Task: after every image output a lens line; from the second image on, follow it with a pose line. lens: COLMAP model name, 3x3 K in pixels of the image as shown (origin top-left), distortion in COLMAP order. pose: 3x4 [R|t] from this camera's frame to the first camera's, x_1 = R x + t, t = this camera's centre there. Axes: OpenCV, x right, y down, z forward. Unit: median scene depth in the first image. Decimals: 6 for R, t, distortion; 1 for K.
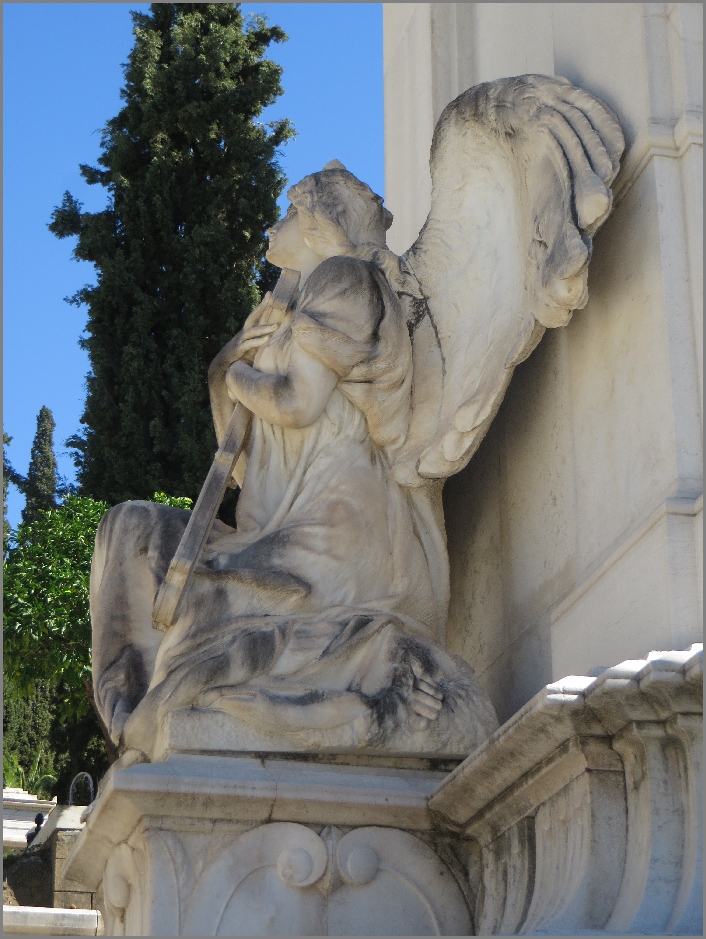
lens RADIAL K [[1947.2, 0, 353.2], [0, 1947.2, 469.1], [0, 0, 1]] dist [-0.119290, 0.000000]
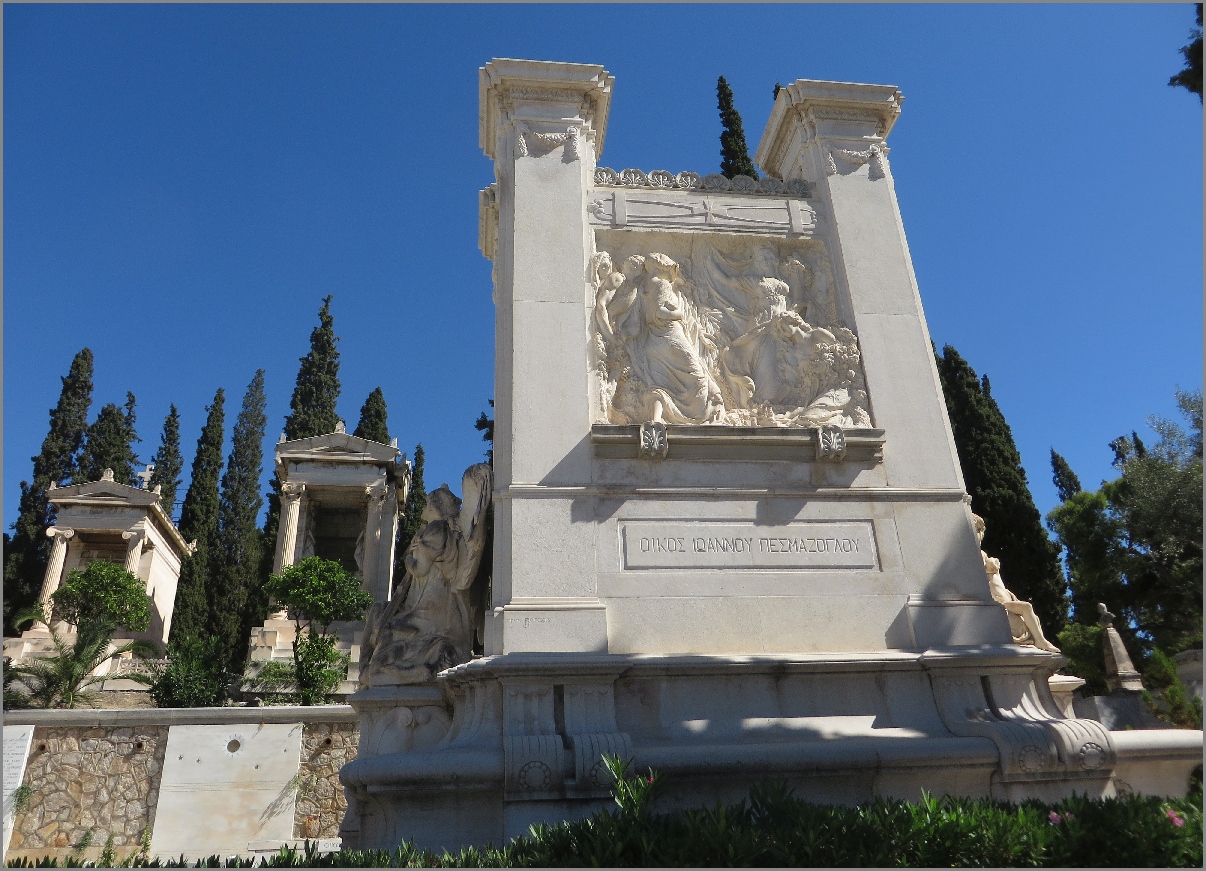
lens RADIAL K [[840.2, 0, 601.5], [0, 840.2, 433.6], [0, 0, 1]] dist [-0.002882, 0.000360]
pose [[0.992834, -0.083915, -0.085081, 0.445178], [0.079441, 0.995339, -0.054680, -0.172333], [0.089273, 0.047529, 0.994873, -0.423220]]
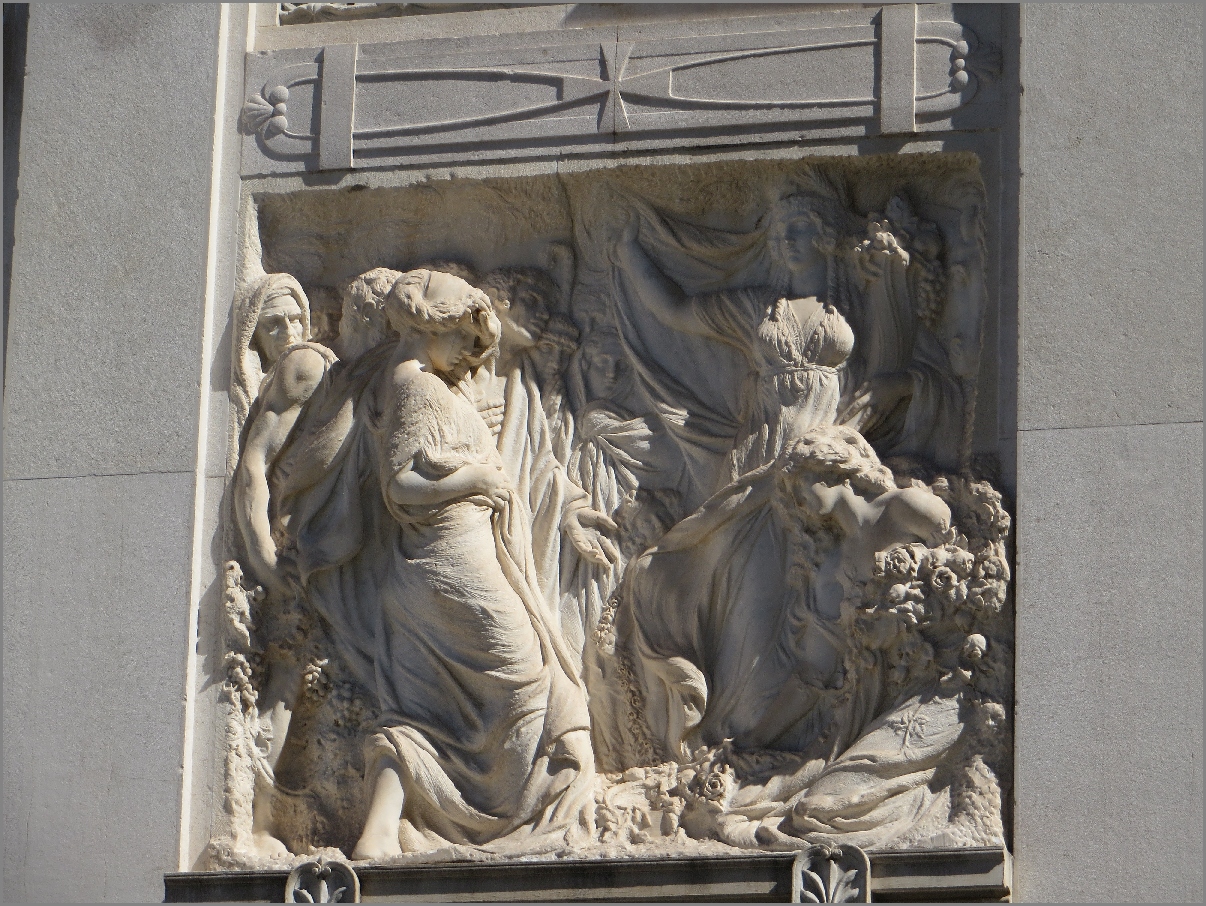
lens RADIAL K [[5892.1, 0, 603.2], [0, 5892.1, 453.4], [0, 0, 1]] dist [-0.055364, 0.000000]
pose [[0.882513, -0.112976, -0.456517, 2.381198], [0.157353, 0.985703, 0.060250, -0.743887], [0.443183, -0.125006, 0.887673, -2.200731]]
